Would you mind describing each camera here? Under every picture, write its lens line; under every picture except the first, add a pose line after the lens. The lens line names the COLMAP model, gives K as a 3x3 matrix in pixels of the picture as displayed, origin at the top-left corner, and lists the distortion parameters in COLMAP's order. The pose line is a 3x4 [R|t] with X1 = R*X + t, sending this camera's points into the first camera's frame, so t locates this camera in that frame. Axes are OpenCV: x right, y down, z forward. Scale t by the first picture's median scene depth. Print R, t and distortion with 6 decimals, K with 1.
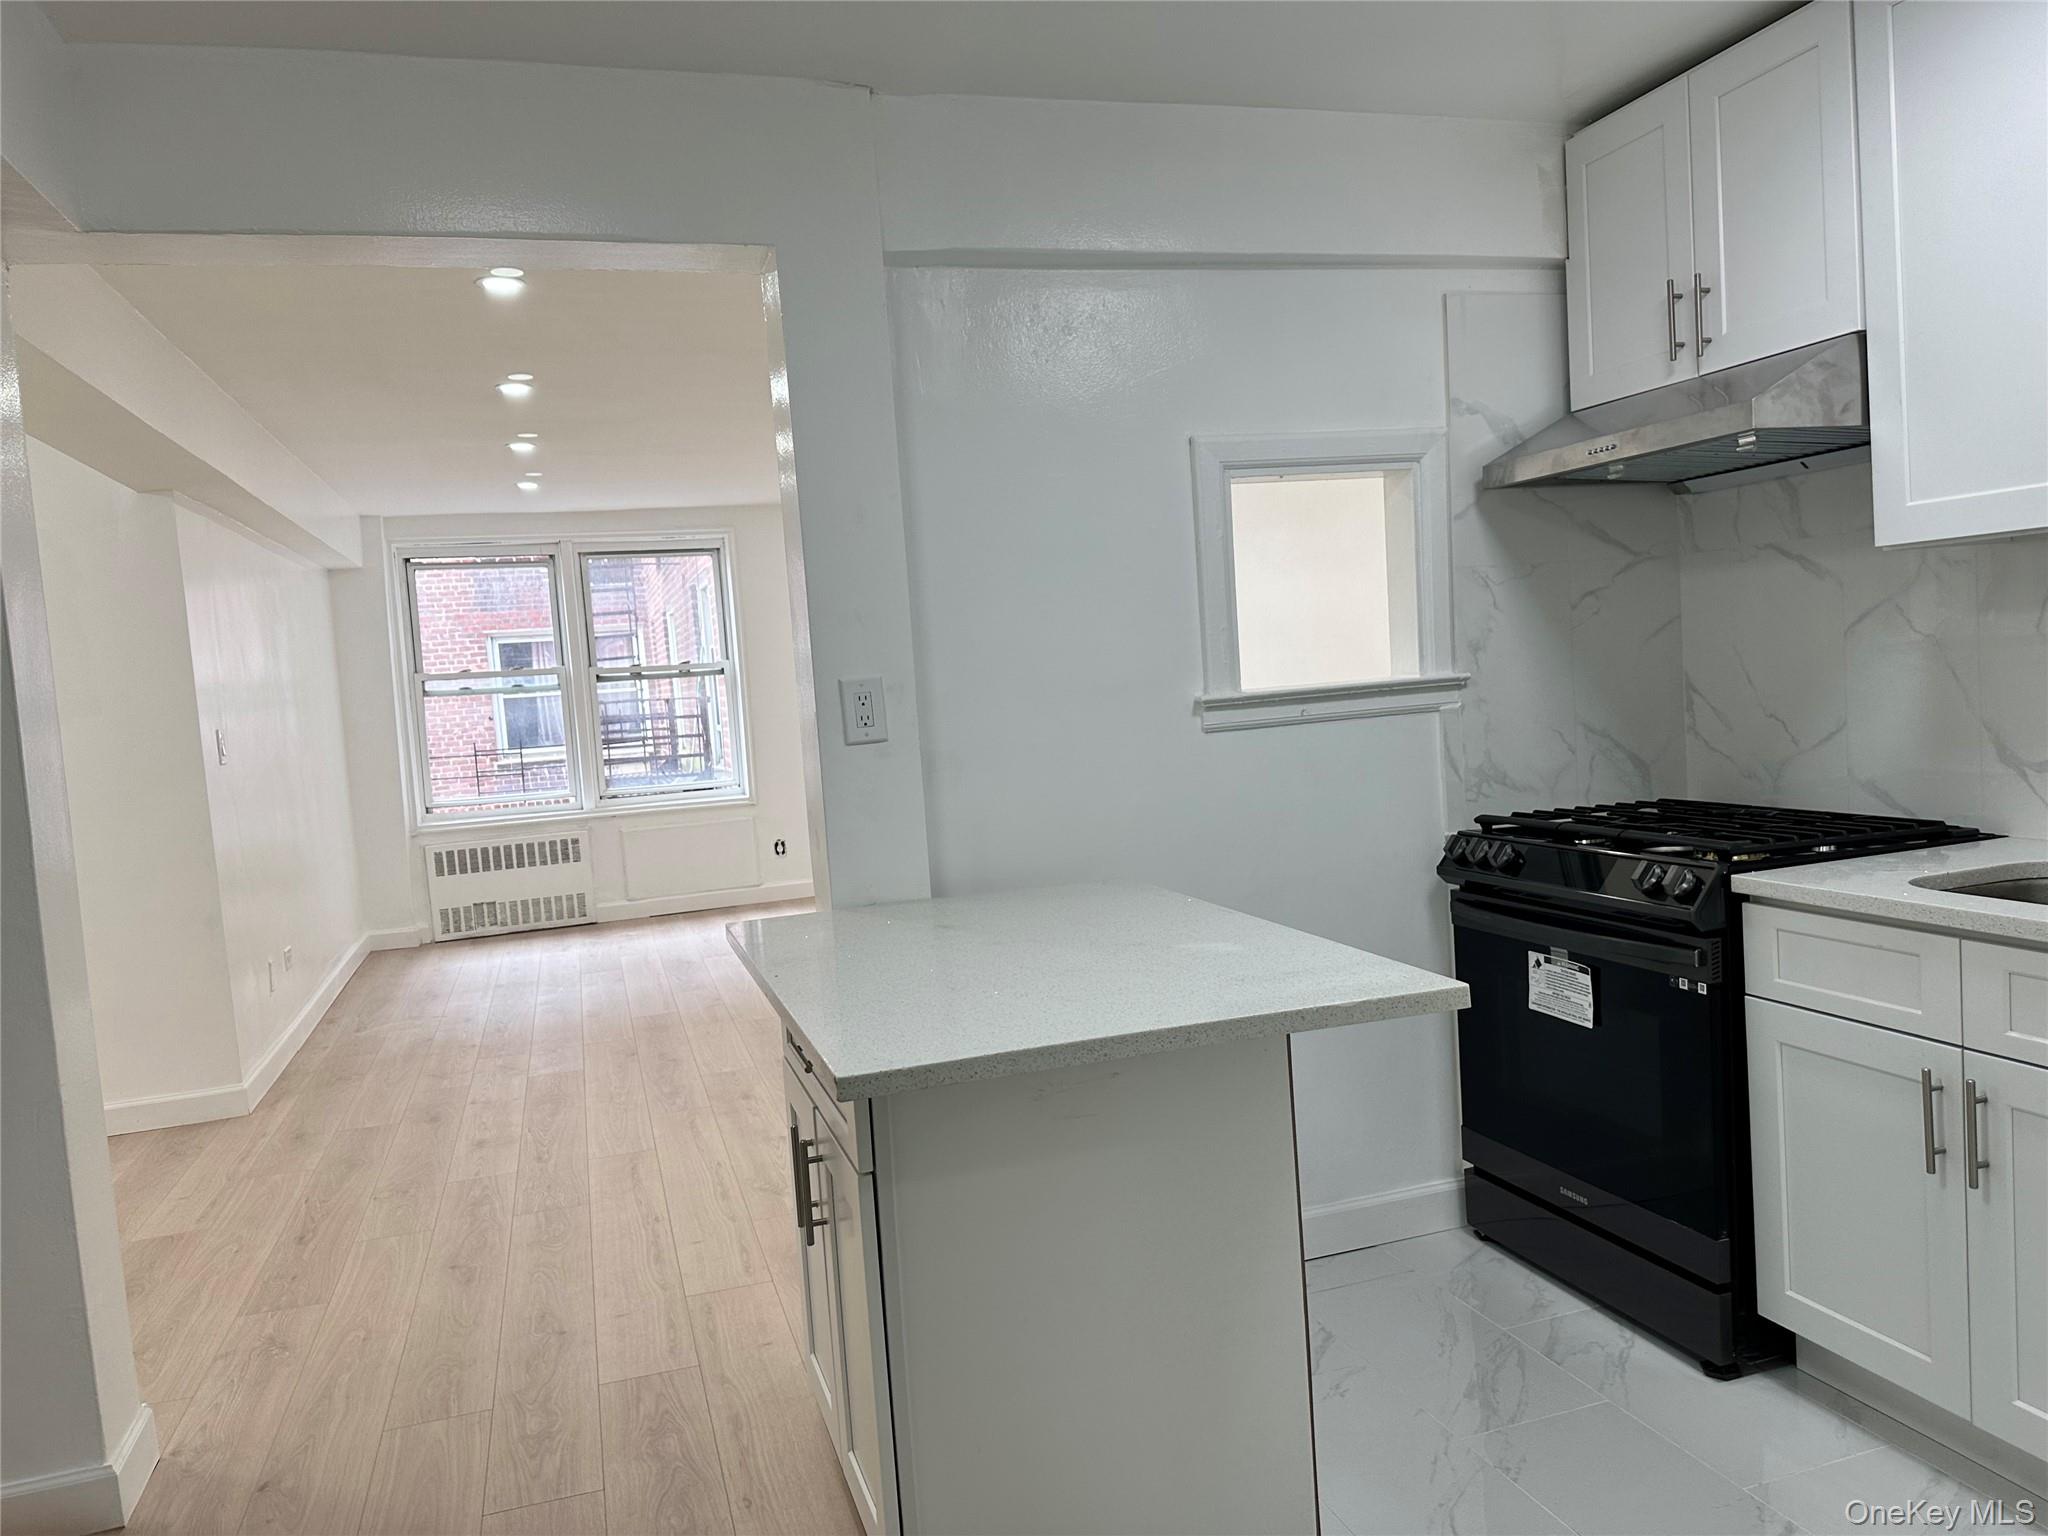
lens RADIAL K [[1460.1, 0, 1024.0], [0, 1460.1, 768.0], [0, 0, 1]] dist [0.036415, -0.055874]
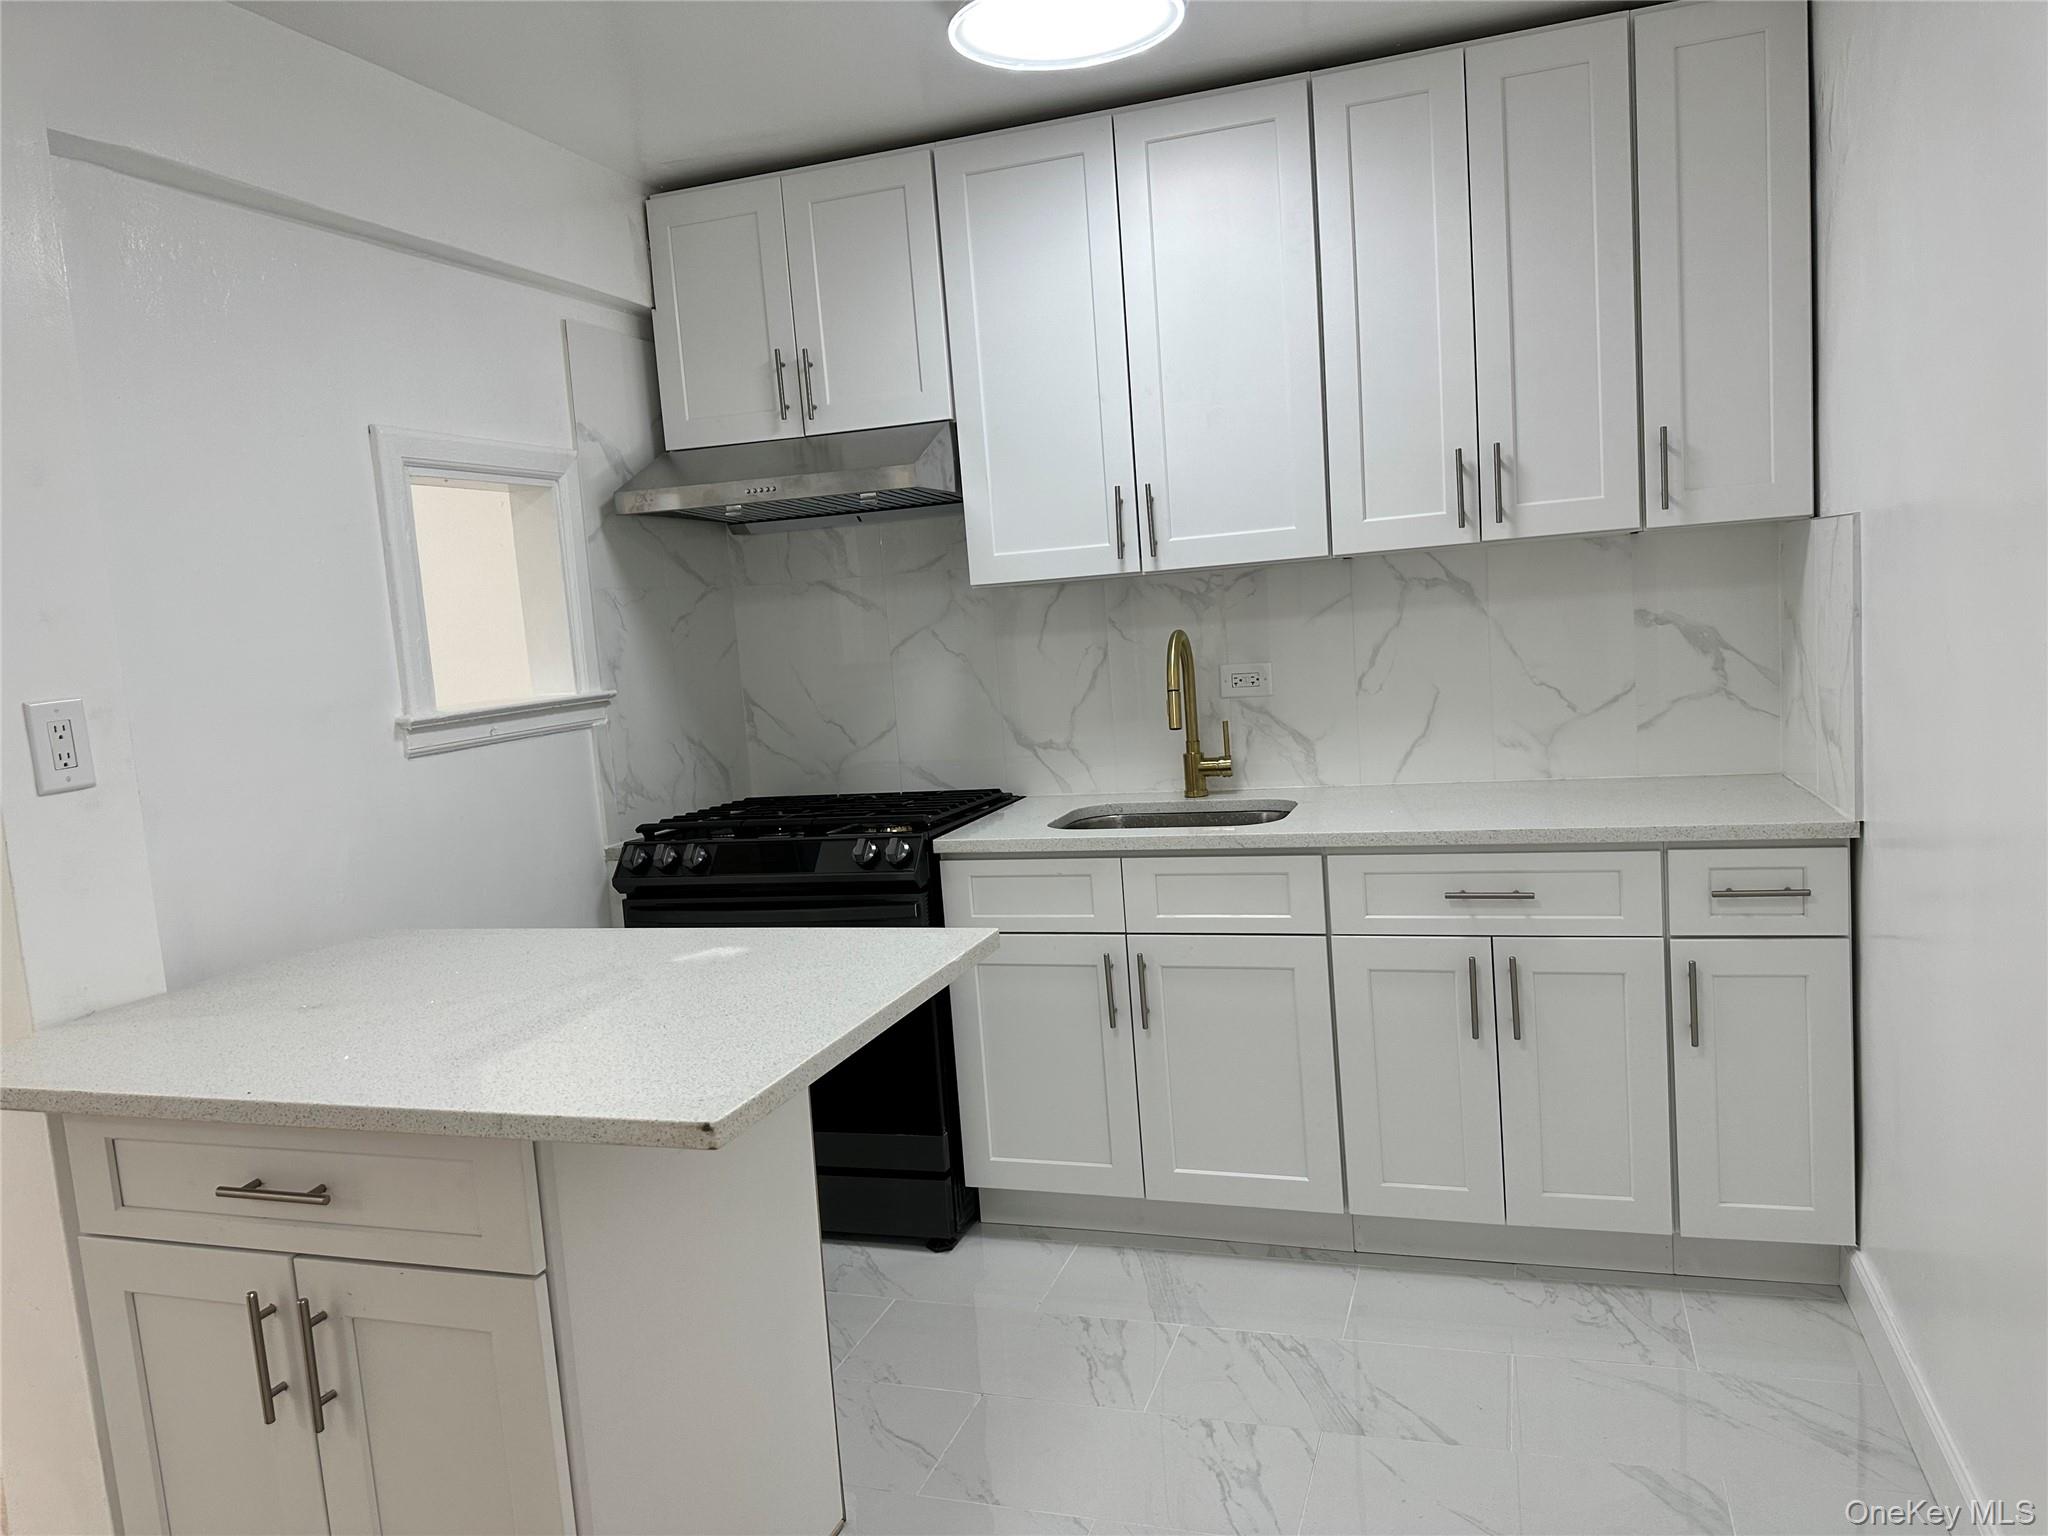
lens RADIAL K [[1415.8, 0, 1024.0], [0, 1415.8, 768.0], [0, 0, 1]] dist [0.157149, -0.296116]
pose [[0.584066, -0.058898, 0.809566, -0.366399], [0.085230, 0.996301, 0.010994, 0.004021], [-0.807219, 0.062578, 0.586926, 0.178374]]
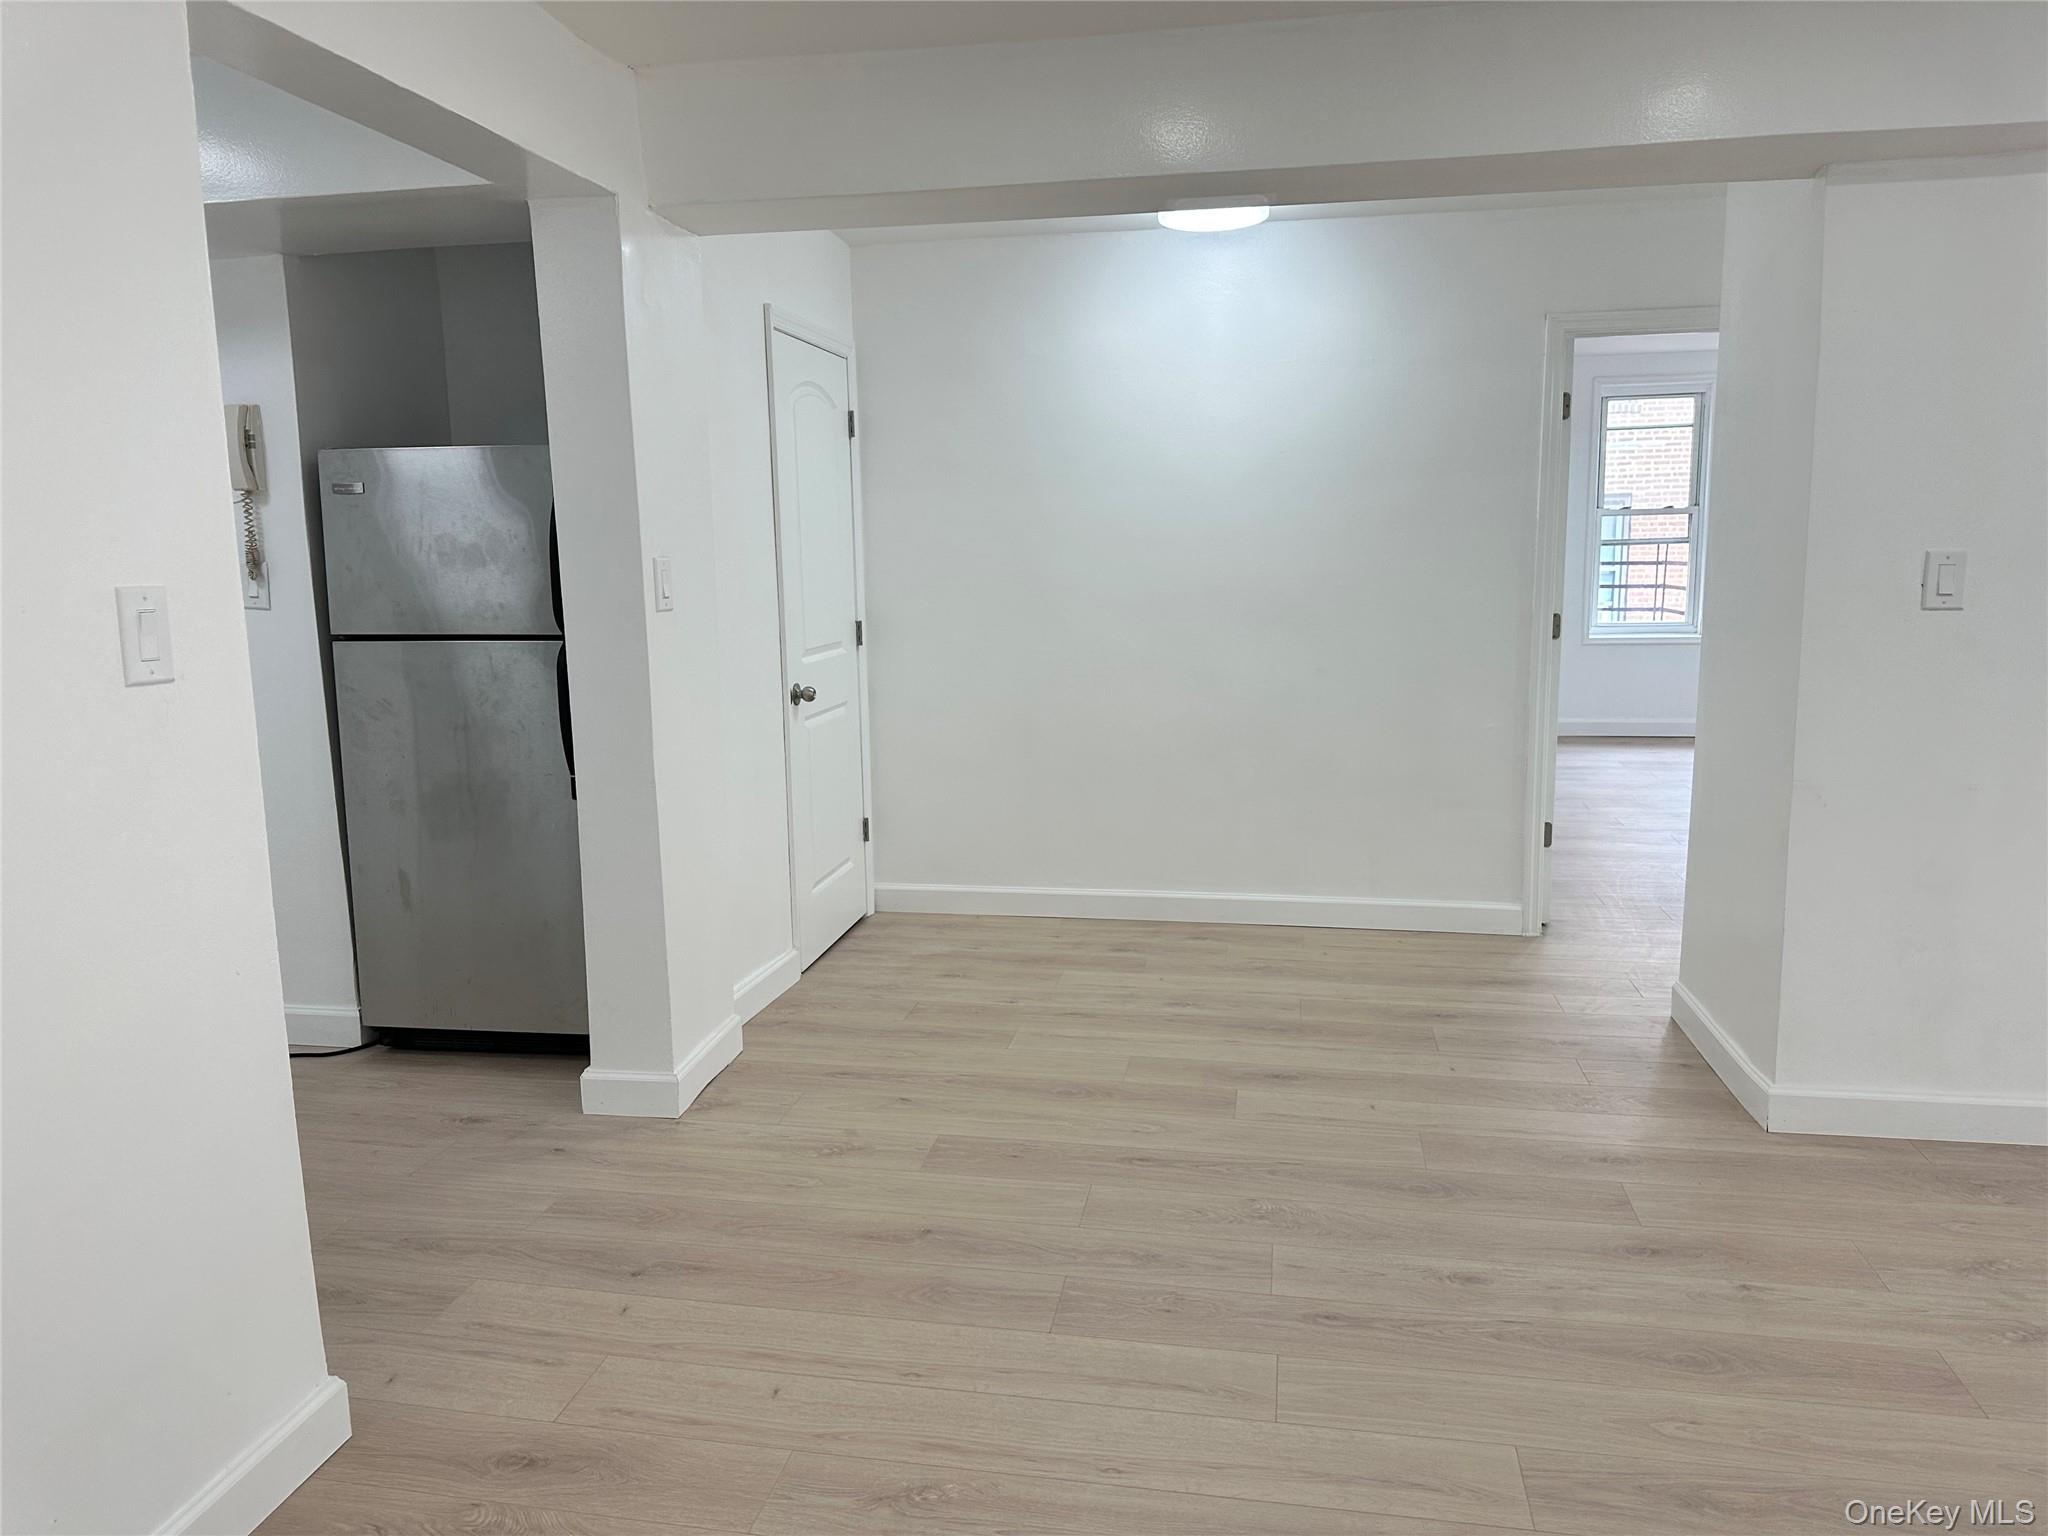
lens RADIAL K [[1415.8, 0, 1024.0], [0, 1415.8, 768.0], [0, 0, 1]] dist [0.157149, -0.296116]
pose [[-0.460648, 0.215818, -0.860945, 0.258857], [-0.015739, 0.967850, 0.251037, -0.136398], [0.887443, 0.129190, -0.442441, 1.493856]]
